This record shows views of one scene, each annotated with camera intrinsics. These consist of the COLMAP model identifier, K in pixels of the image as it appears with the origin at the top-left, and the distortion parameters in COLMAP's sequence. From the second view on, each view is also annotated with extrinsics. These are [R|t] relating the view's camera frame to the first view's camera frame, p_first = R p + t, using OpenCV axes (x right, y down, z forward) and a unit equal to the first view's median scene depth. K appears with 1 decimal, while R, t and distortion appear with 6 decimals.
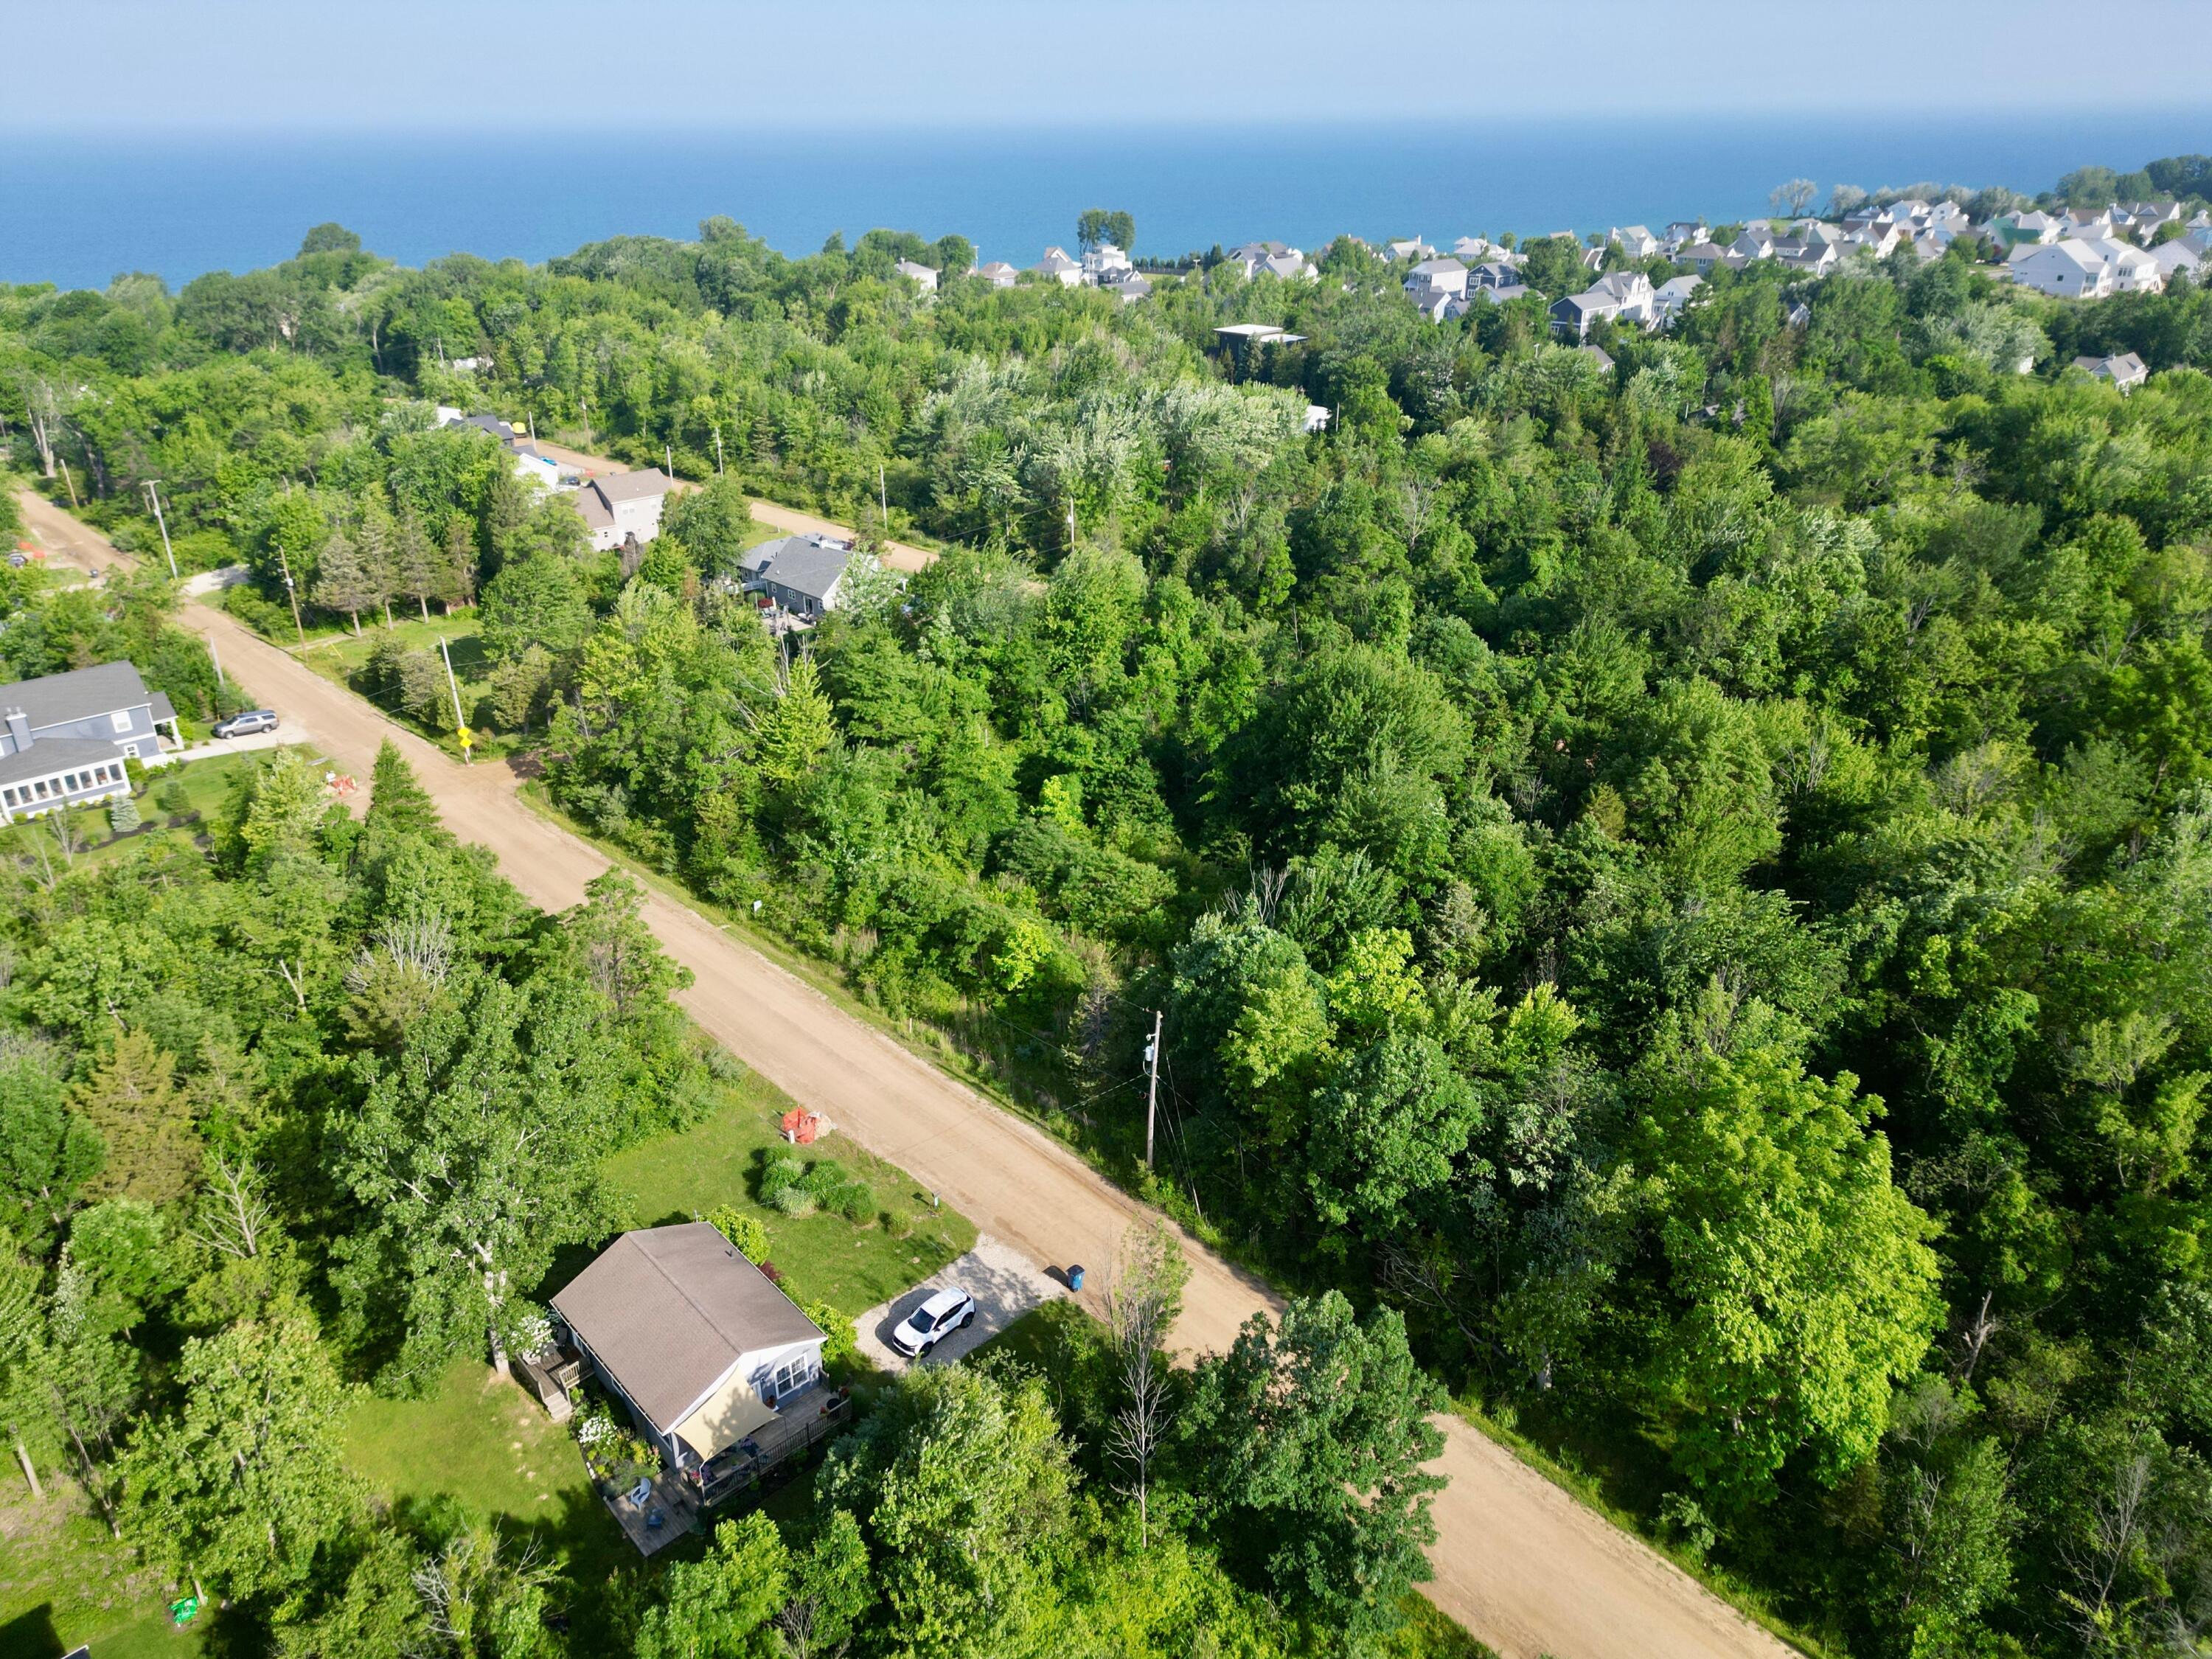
lens RADIAL K [[1565.0, 0, 1106.5], [0, 1565.0, 794.4], [0, 0, 1]] dist [0.075734, -0.087349]
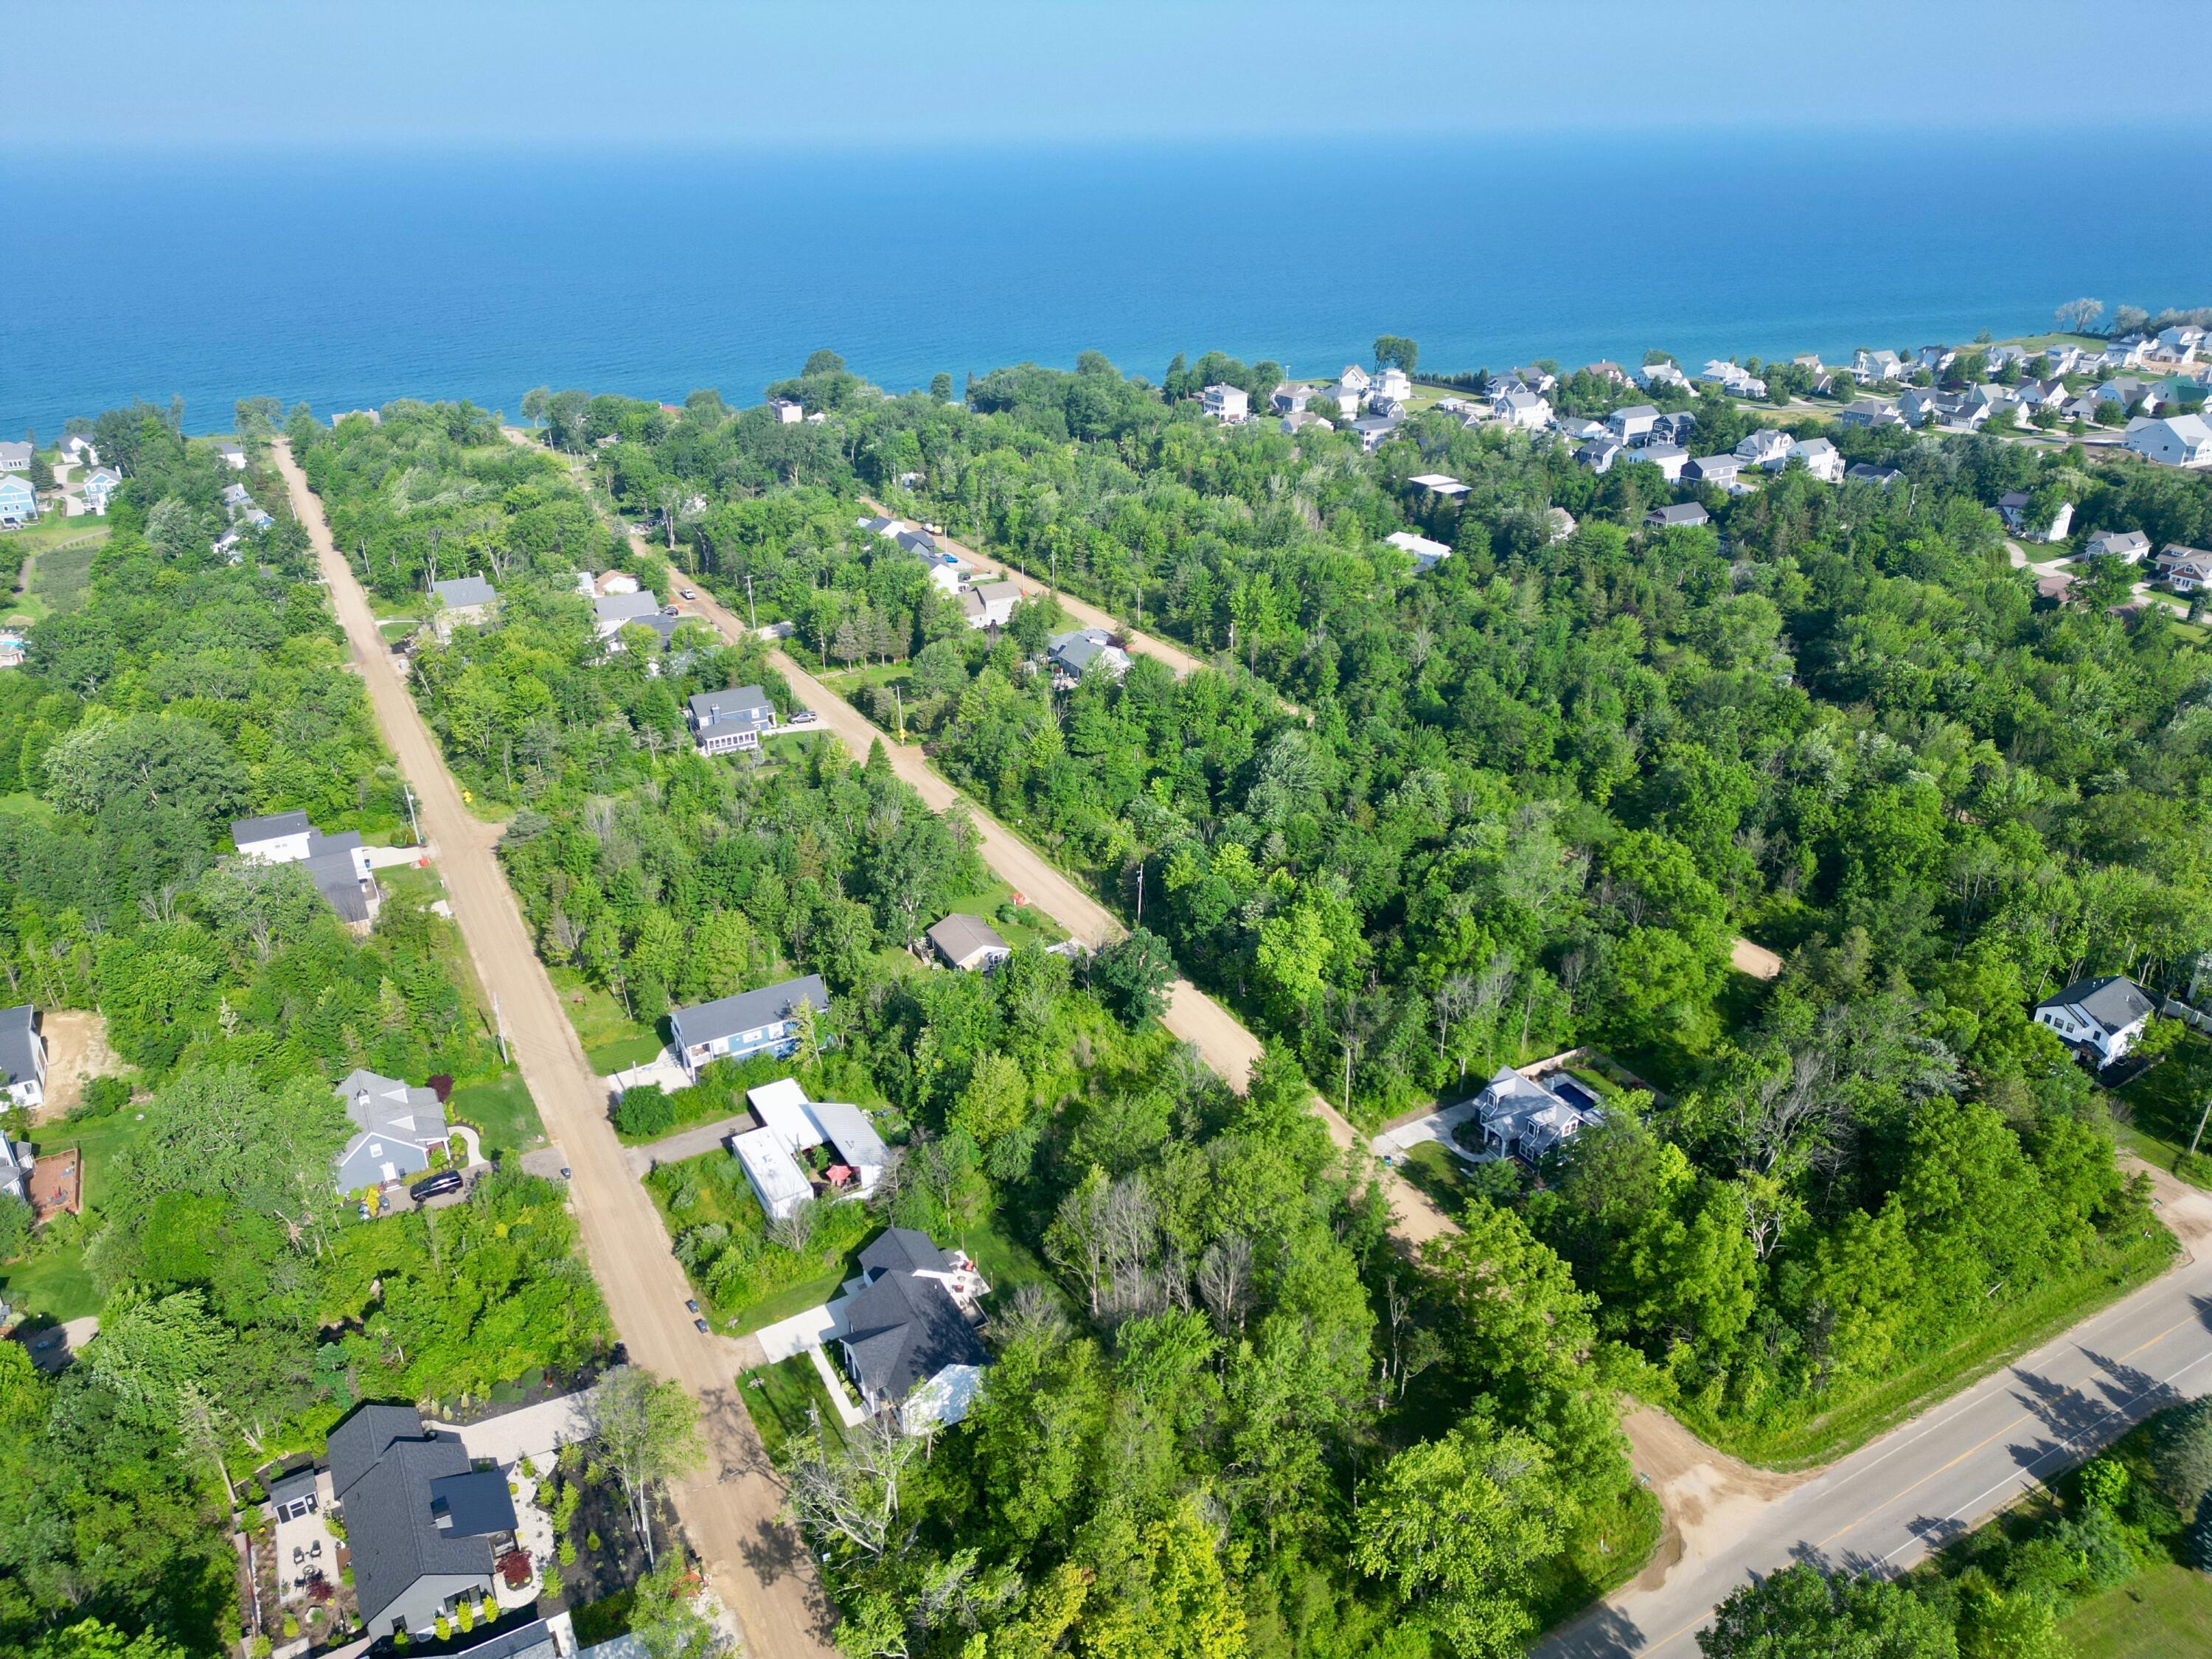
lens RADIAL K [[1565.0, 0, 1106.5], [0, 1565.0, 794.4], [0, 0, 1]] dist [0.075734, -0.087349]
pose [[0.970446, 0.093836, -0.222326, 0.301506], [-0.094388, 0.995502, 0.008165, 0.000934], [0.222092, 0.013061, 0.974938, -0.893171]]
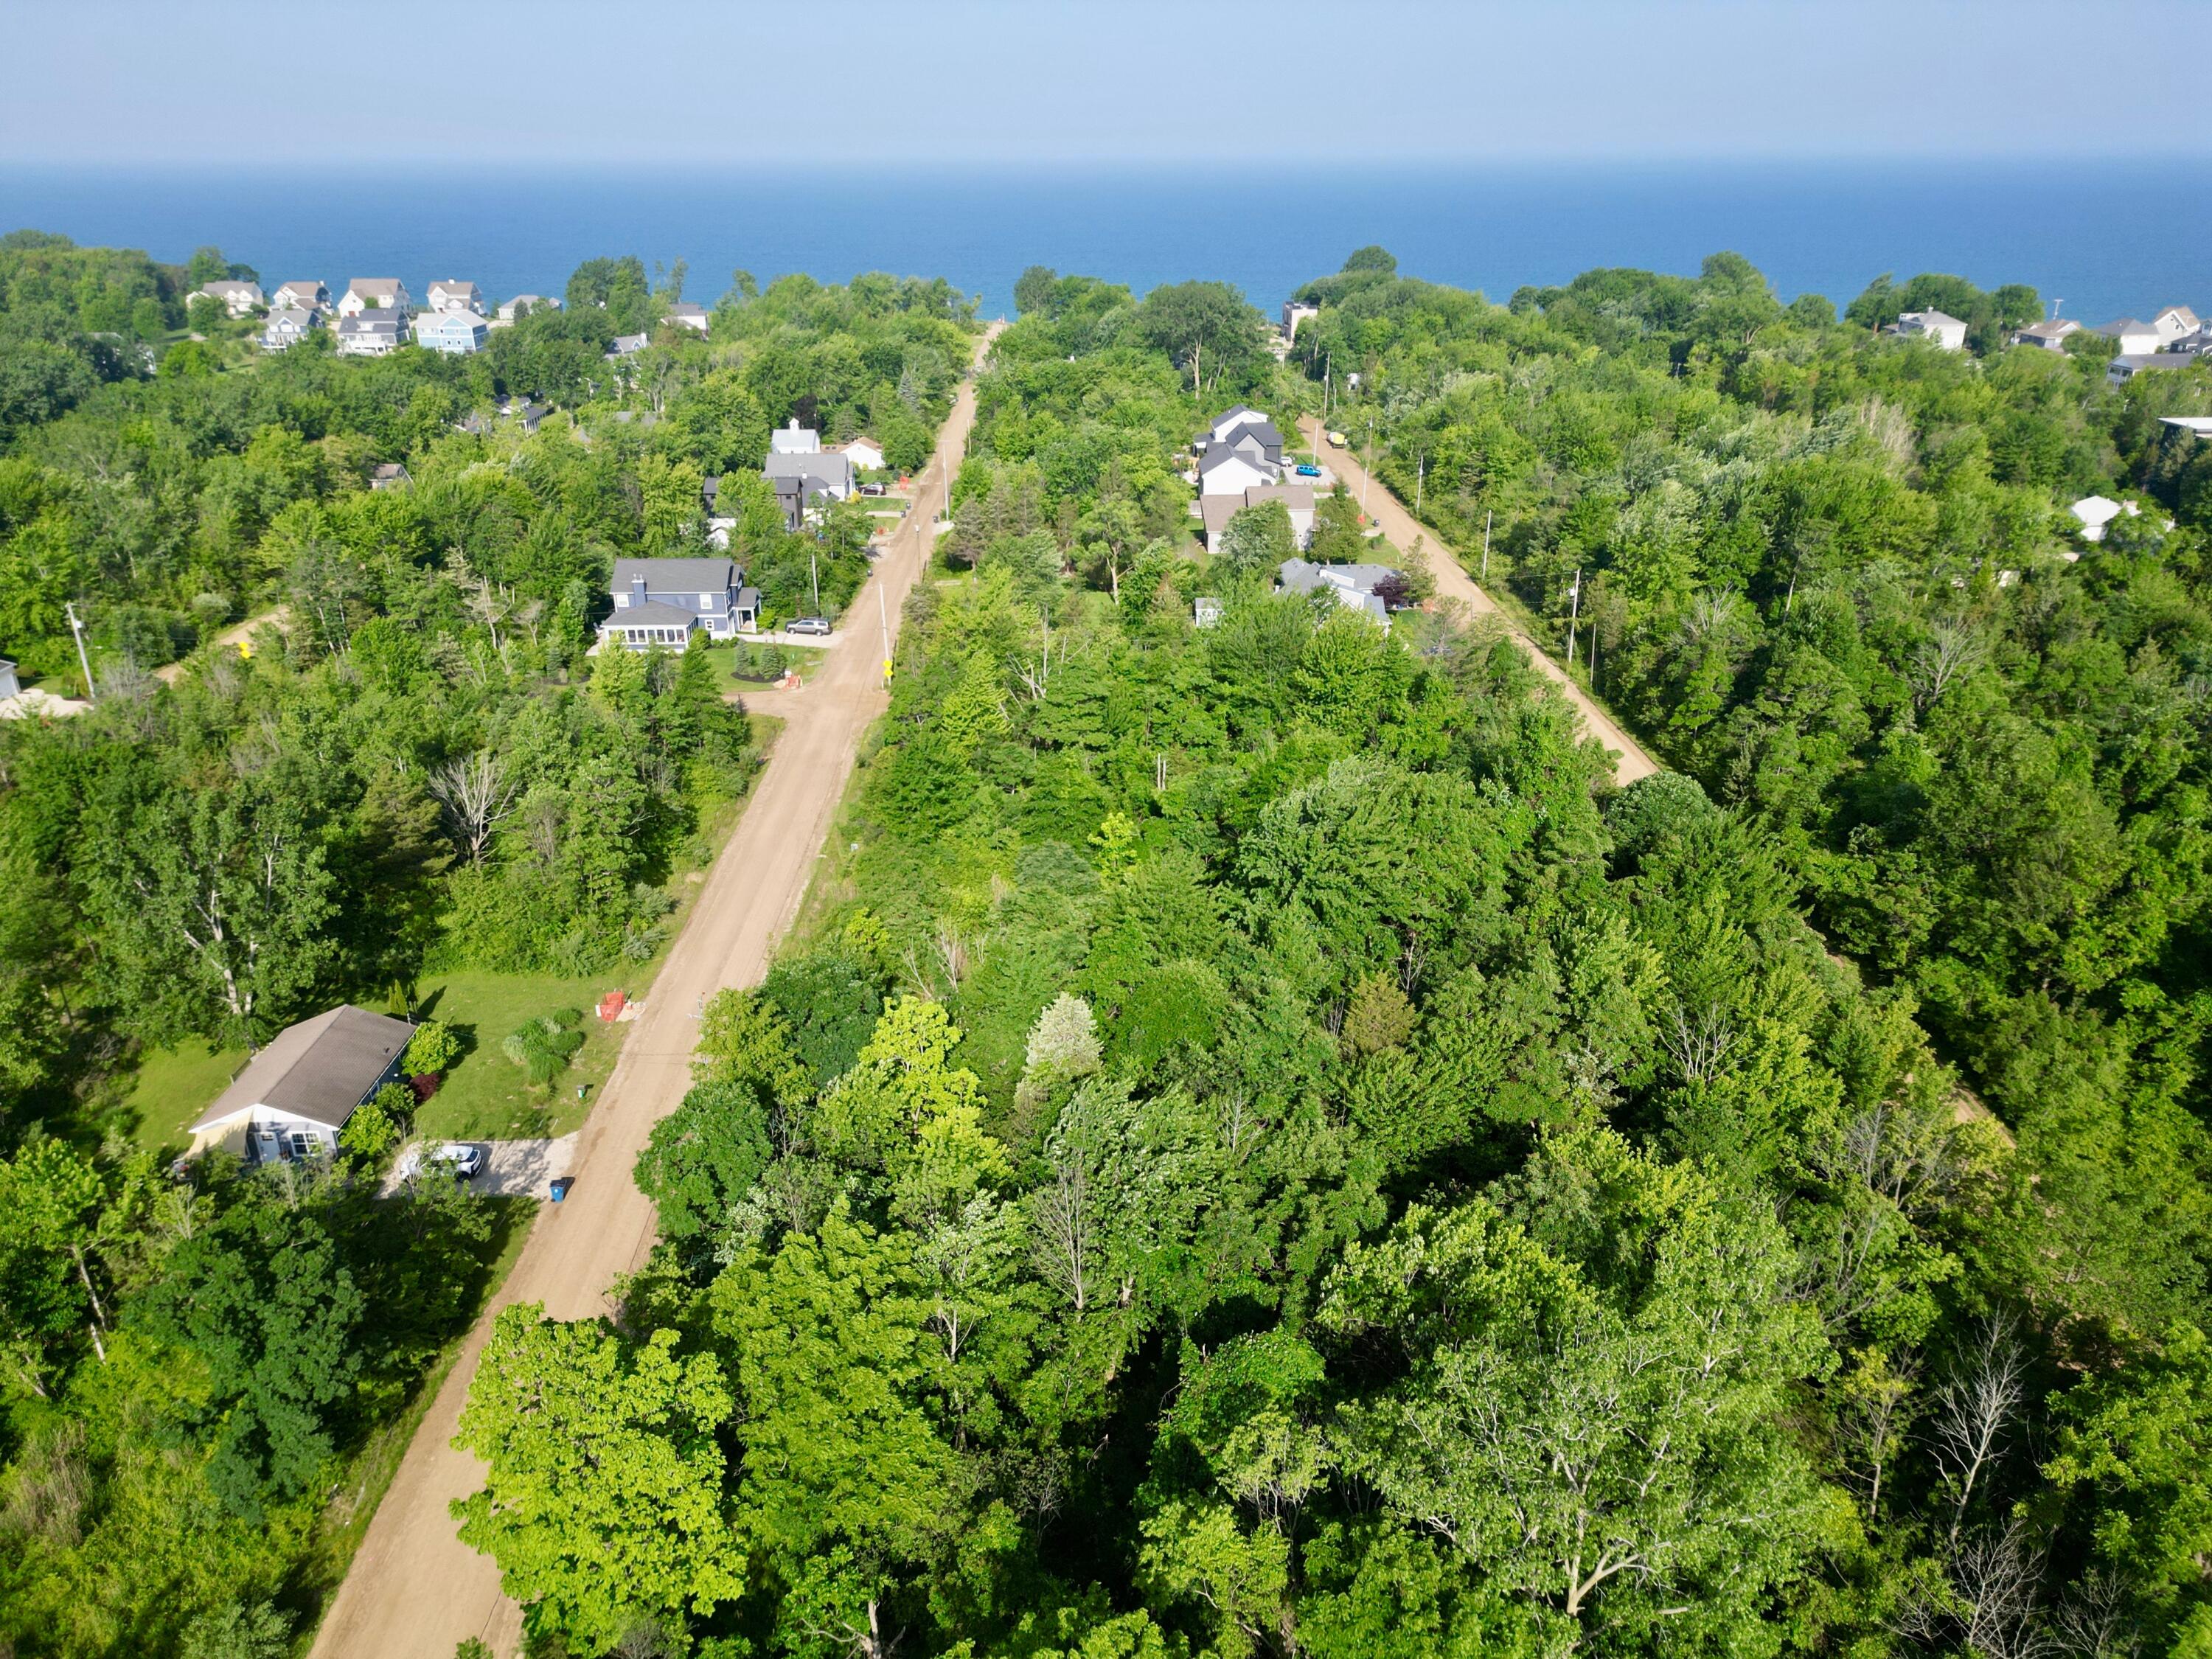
lens RADIAL K [[1565.0, 0, 1106.5], [0, 1565.0, 794.4], [0, 0, 1]] dist [0.075734, -0.087349]
pose [[0.741586, 0.258567, -0.619026, 0.448806], [-0.268562, 0.959996, 0.079255, -0.077338], [0.614756, 0.107472, 0.781361, 0.158583]]
